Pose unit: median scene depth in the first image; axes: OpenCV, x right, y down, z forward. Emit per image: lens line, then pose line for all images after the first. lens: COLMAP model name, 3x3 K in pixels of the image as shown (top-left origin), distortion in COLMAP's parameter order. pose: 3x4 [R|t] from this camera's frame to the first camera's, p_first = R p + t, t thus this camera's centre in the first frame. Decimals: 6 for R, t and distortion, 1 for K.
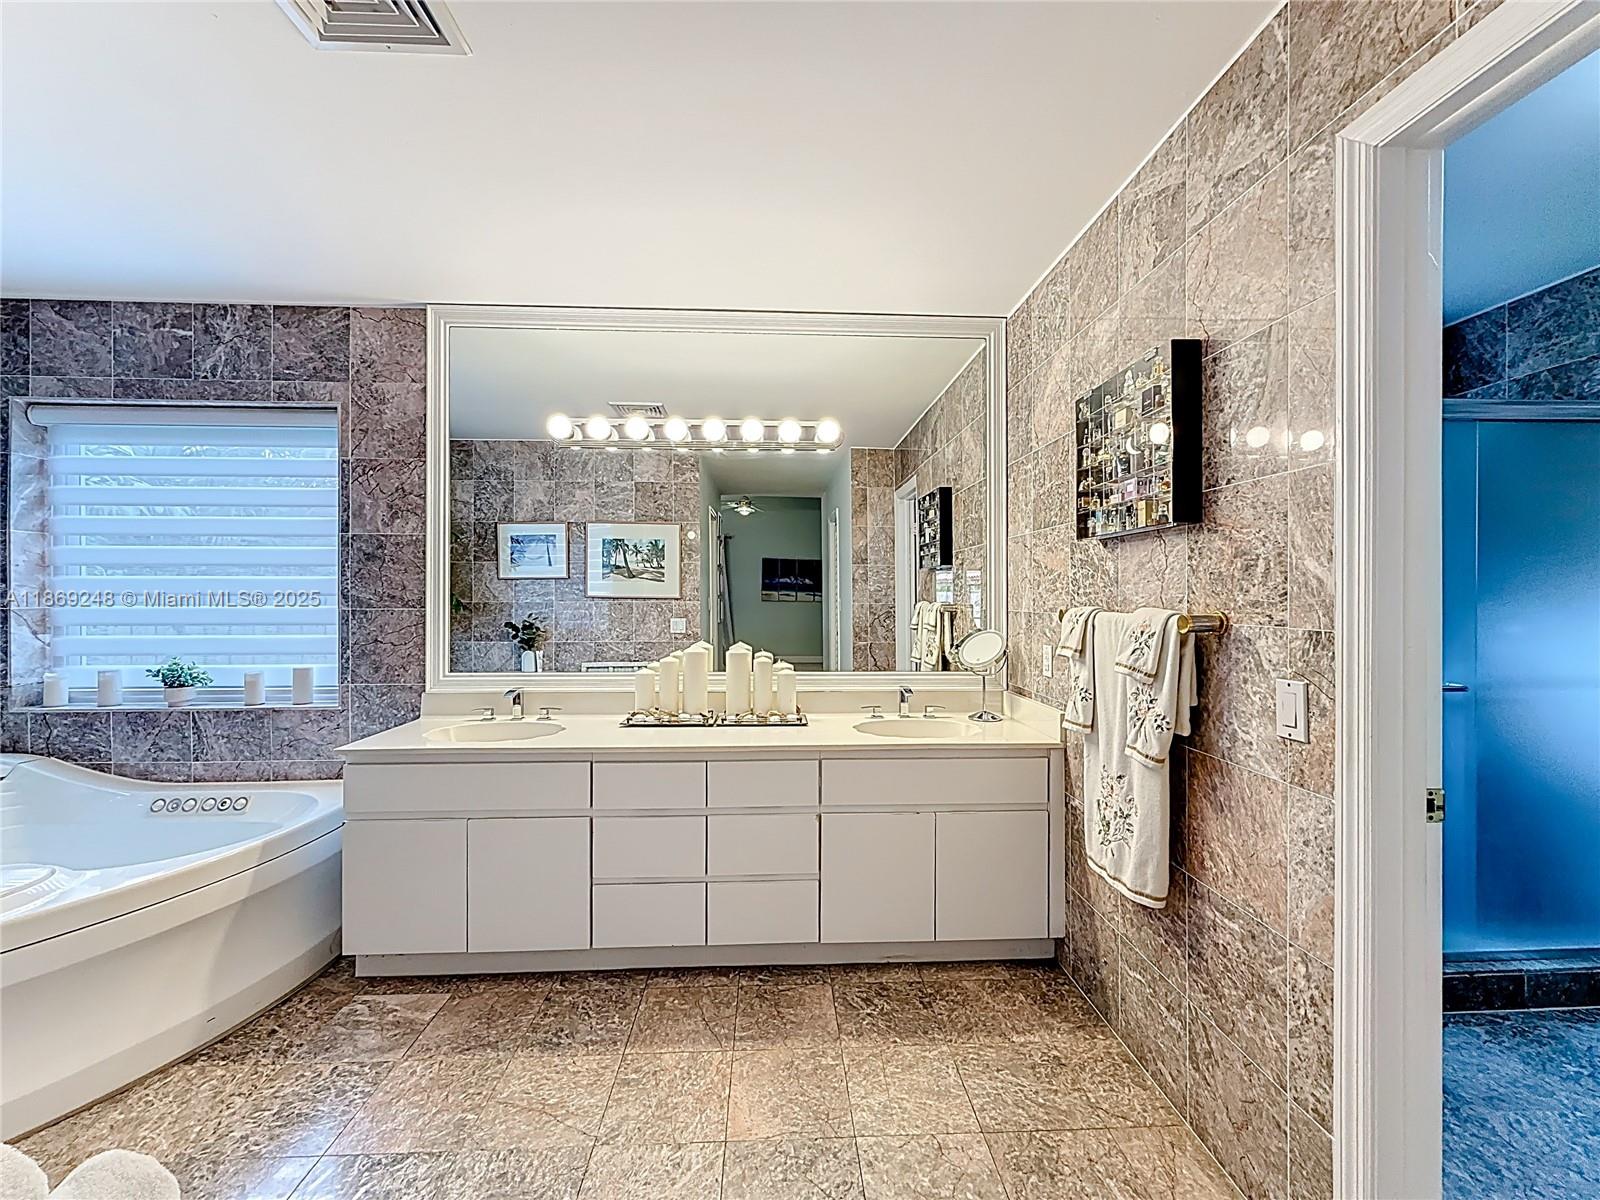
lens RADIAL K [[643.2, 0, 796.1], [0, 643.2, 597.7], [0, 0, 1]] dist [0.002711, -0.000783]
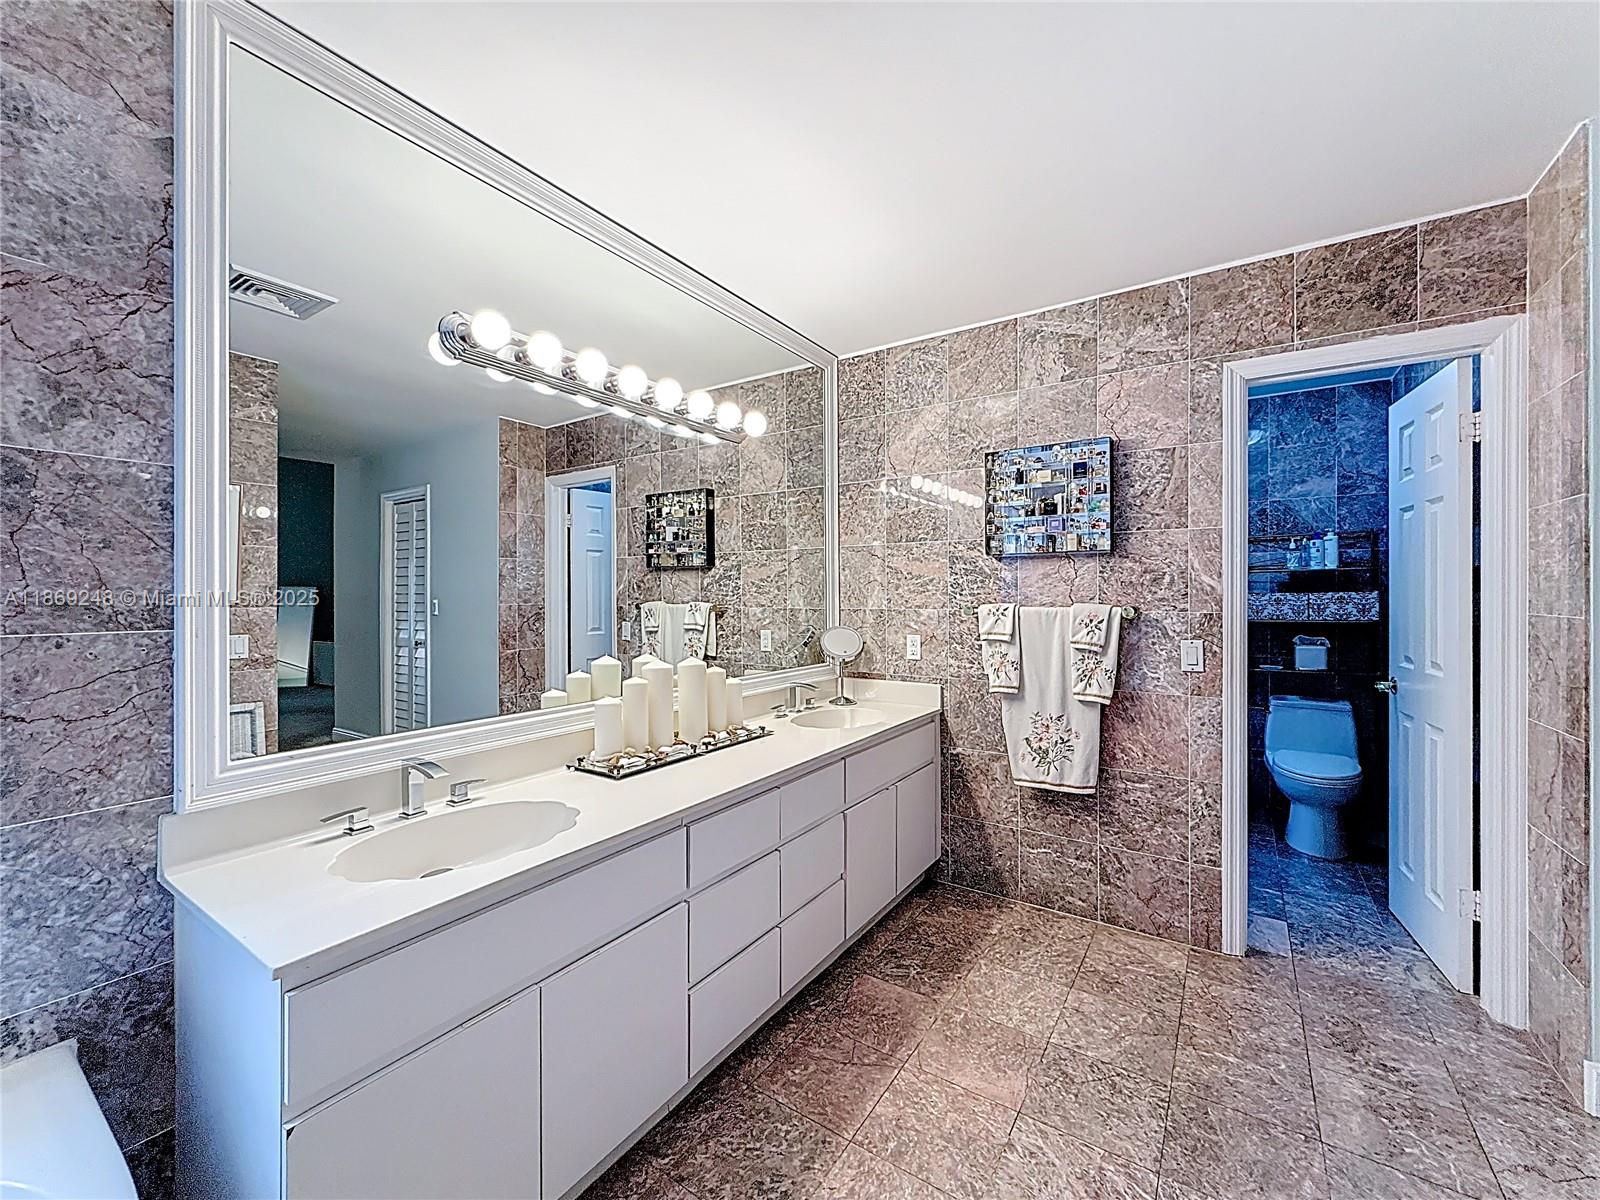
lens RADIAL K [[643.2, 0, 795.2], [0, 643.2, 595.5], [0, 0, 1]] dist [0.002711, -0.000783]
pose [[0.601441, -0.005260, 0.798900, -1.003380], [0.004924, 0.999984, 0.002877, -0.009487], [-0.798902, 0.002204, 0.601457, 0.559973]]
